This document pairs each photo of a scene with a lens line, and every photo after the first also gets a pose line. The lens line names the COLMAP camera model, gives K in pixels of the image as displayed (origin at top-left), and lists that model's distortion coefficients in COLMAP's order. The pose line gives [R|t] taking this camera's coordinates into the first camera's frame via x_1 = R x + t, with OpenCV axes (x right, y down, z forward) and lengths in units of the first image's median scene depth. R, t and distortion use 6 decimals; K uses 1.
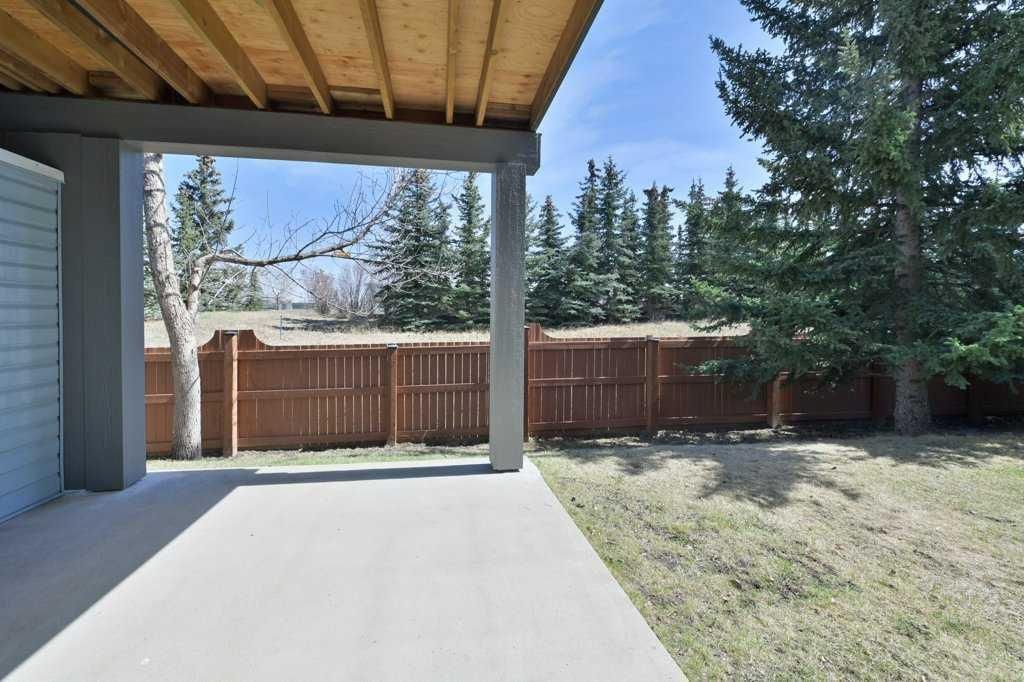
lens RADIAL K [[416.5, 0, 488.3], [0, 416.5, 324.5], [0, 0, 1]] dist [0.000158, 0.000012]
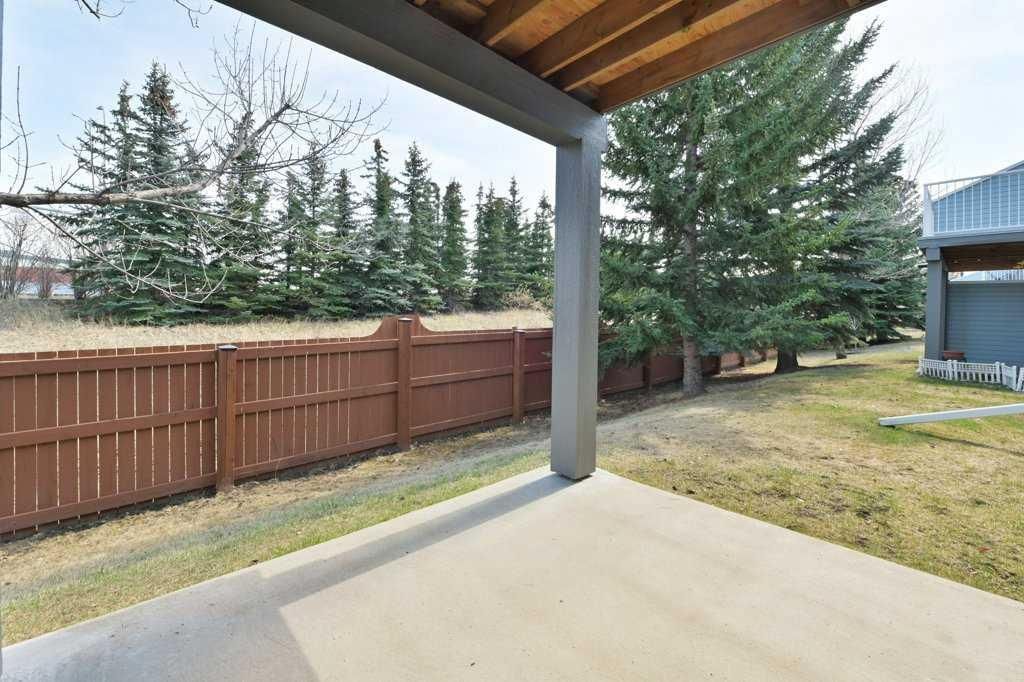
lens RADIAL K [[430.2, 0, 535.2], [0, 430.2, 312.9], [0, 0, 1]] dist [-0.008786, -0.000003]
pose [[0.801888, 0.007794, 0.597424, -0.233847], [-0.003726, 0.999961, -0.008045, -0.000882], [-0.597463, 0.004225, 0.801885, 0.117185]]
